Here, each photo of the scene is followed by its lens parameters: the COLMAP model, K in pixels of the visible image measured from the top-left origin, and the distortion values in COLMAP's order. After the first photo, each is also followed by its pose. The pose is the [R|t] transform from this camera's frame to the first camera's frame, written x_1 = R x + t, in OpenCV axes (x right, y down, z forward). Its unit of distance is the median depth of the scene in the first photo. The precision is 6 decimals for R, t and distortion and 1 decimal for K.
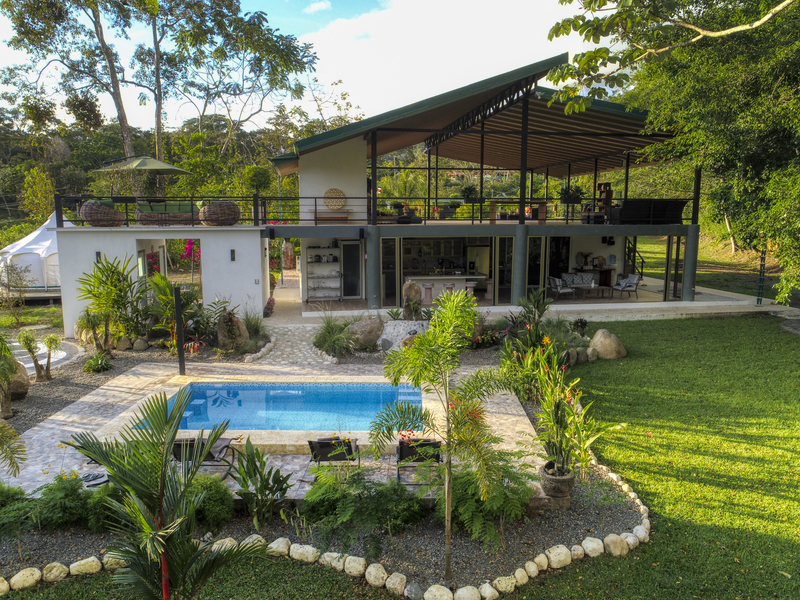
lens RADIAL K [[612.7, 0, 402.4], [0, 612.7, 298.2], [0, 0, 1]] dist [-0.005192, -0.001805]
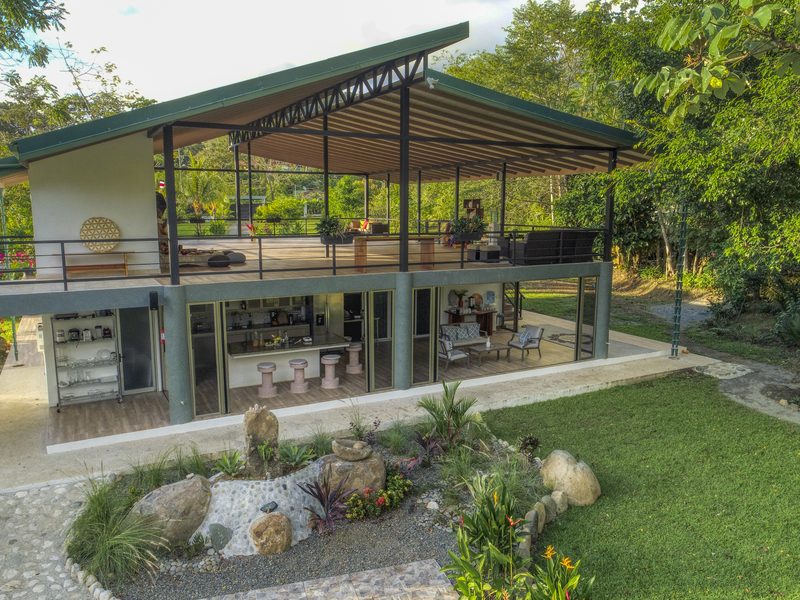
lens RADIAL K [[612.7, 0, 402.4], [0, 612.7, 298.2], [0, 0, 1]] dist [-0.005192, -0.001805]
pose [[0.943479, -0.048374, 0.327884, -0.030241], [0.041401, 0.998744, 0.028218, -0.103124], [-0.328838, -0.013048, 0.944296, 0.330768]]
